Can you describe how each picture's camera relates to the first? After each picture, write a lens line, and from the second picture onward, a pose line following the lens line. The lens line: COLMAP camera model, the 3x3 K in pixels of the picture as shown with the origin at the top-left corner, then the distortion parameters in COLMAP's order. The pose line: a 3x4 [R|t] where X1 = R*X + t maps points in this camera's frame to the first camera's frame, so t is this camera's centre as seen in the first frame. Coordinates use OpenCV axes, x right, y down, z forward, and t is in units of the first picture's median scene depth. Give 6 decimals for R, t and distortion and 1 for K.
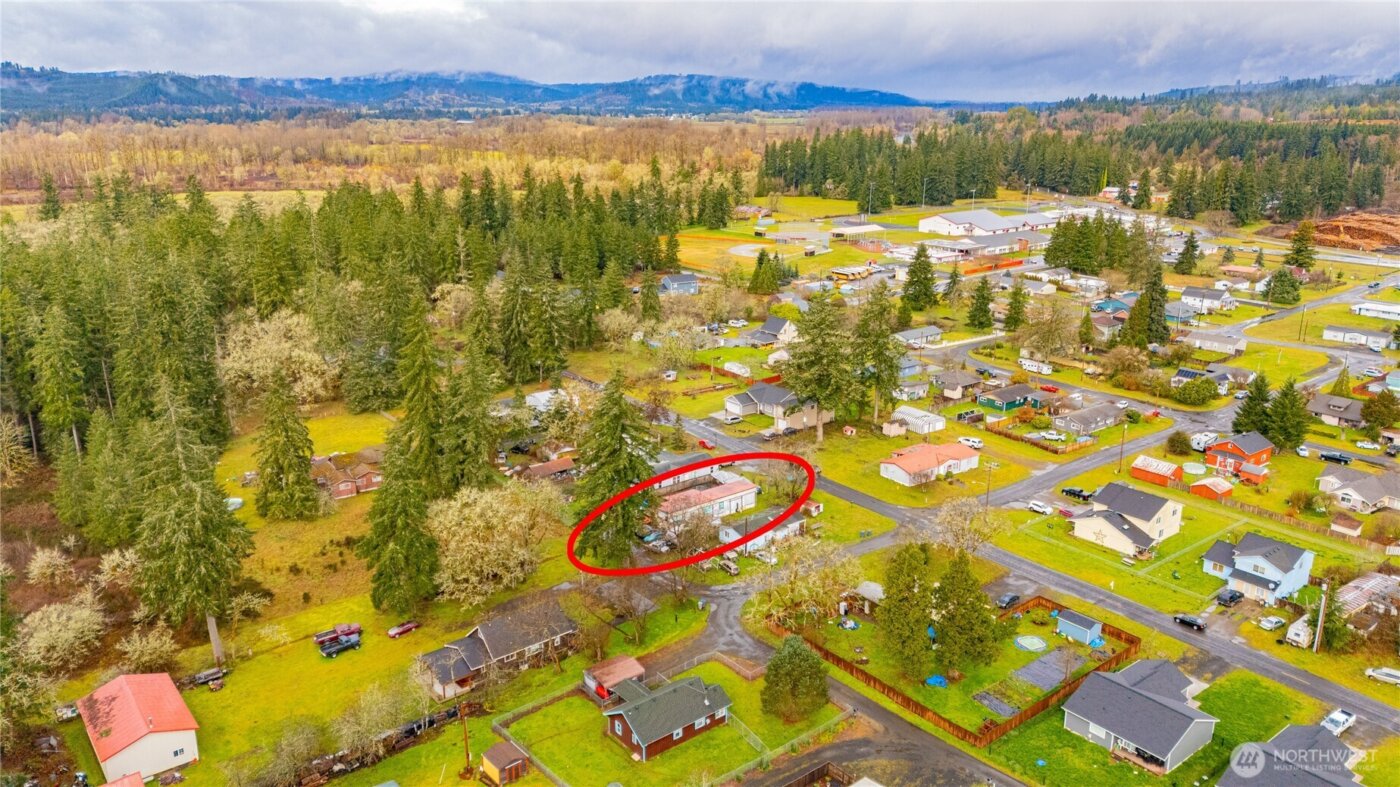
lens RADIAL K [[1016.7, 0, 713.6], [0, 1016.7, 399.9], [0, 0, 1]] dist [0.062353, -0.049090]
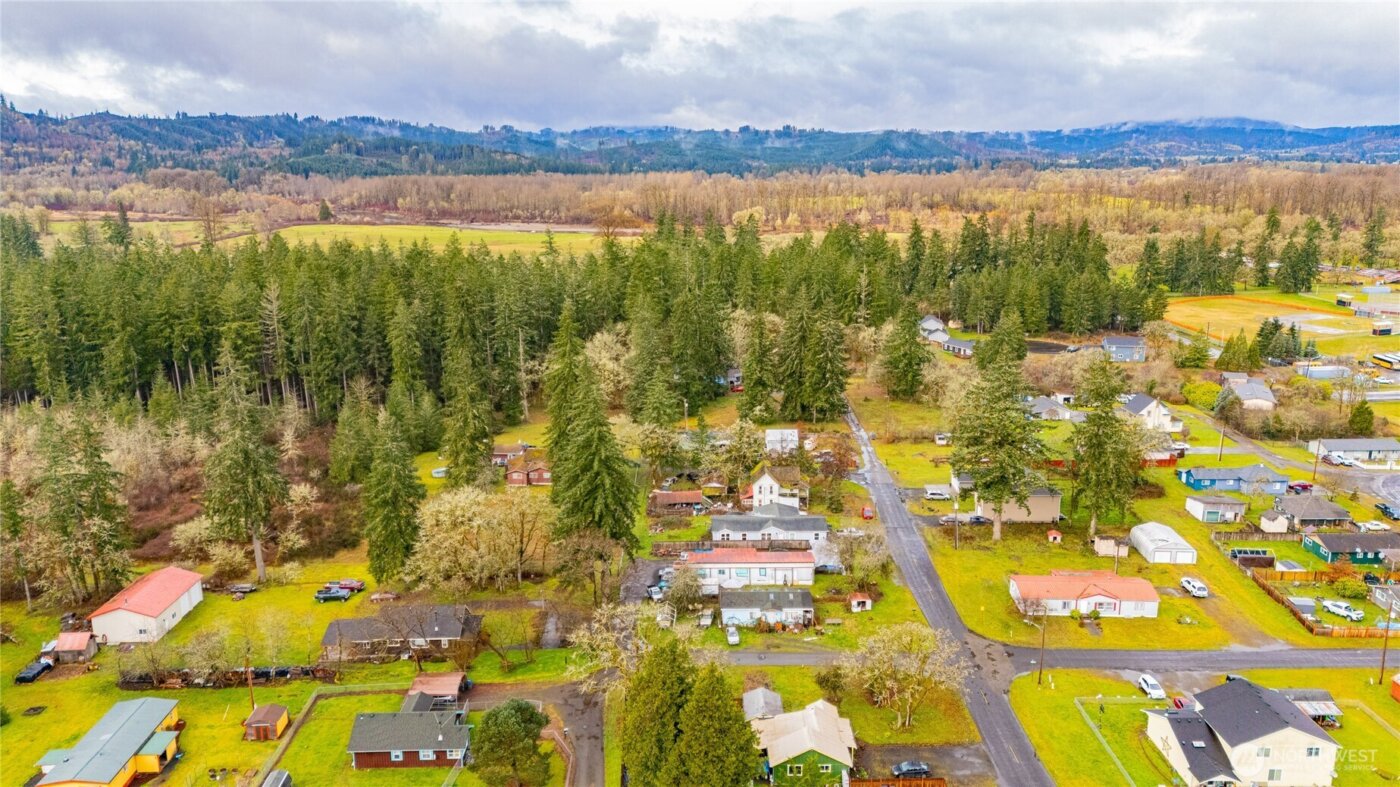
lens RADIAL K [[1016.7, 0, 702.2], [0, 1016.7, 389.8], [0, 0, 1]] dist [0.062353, -0.049090]
pose [[0.781402, 0.133456, -0.609591, 0.393153], [-0.166939, 0.985965, 0.001863, -0.038625], [0.601284, 0.100309, 0.792714, 0.184287]]
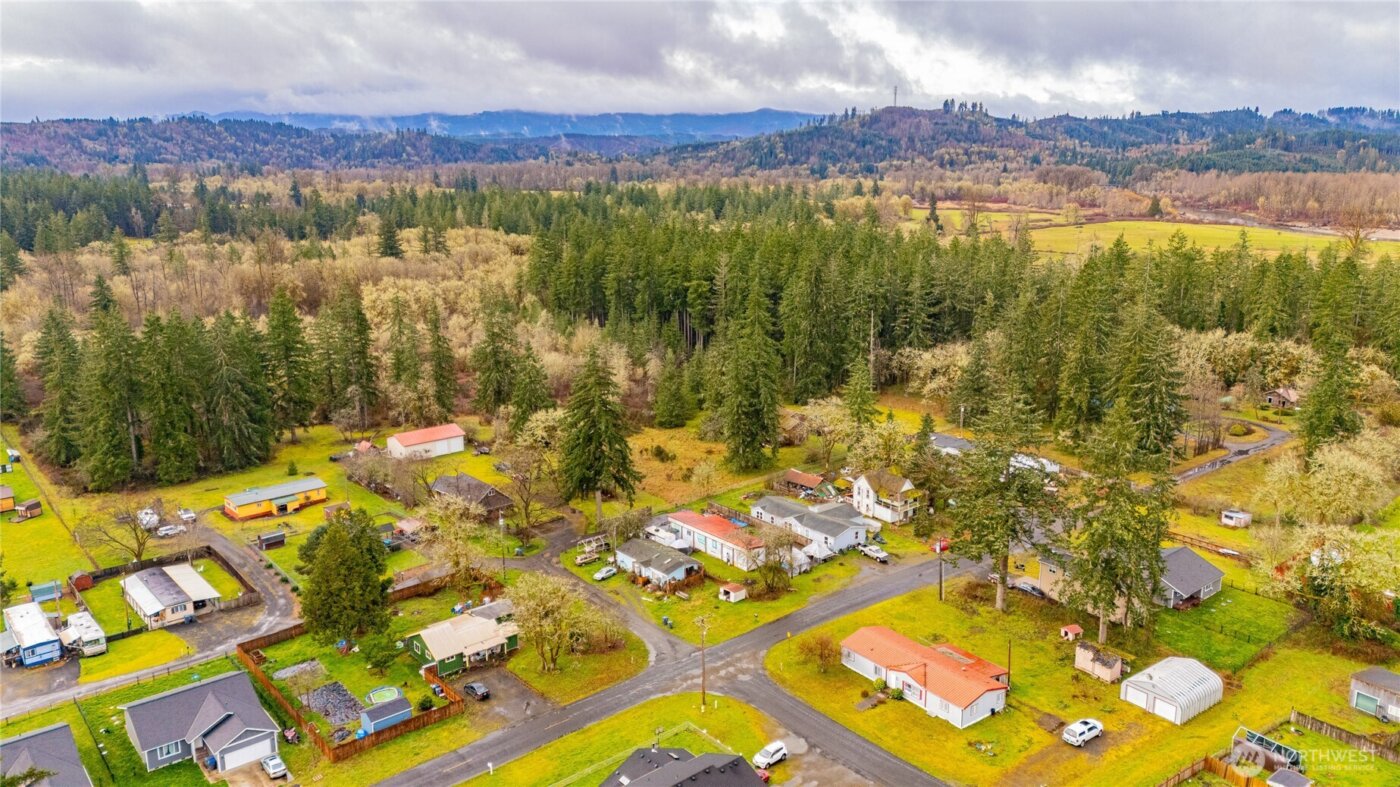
lens RADIAL K [[1016.7, 0, 703.0], [0, 1016.7, 384.7], [0, 0, 1]] dist [0.062353, -0.049090]
pose [[0.019131, 0.215368, -0.976346, 0.707822], [-0.275578, 0.939834, 0.201914, -0.175676], [0.961088, 0.265197, 0.077331, 0.695973]]
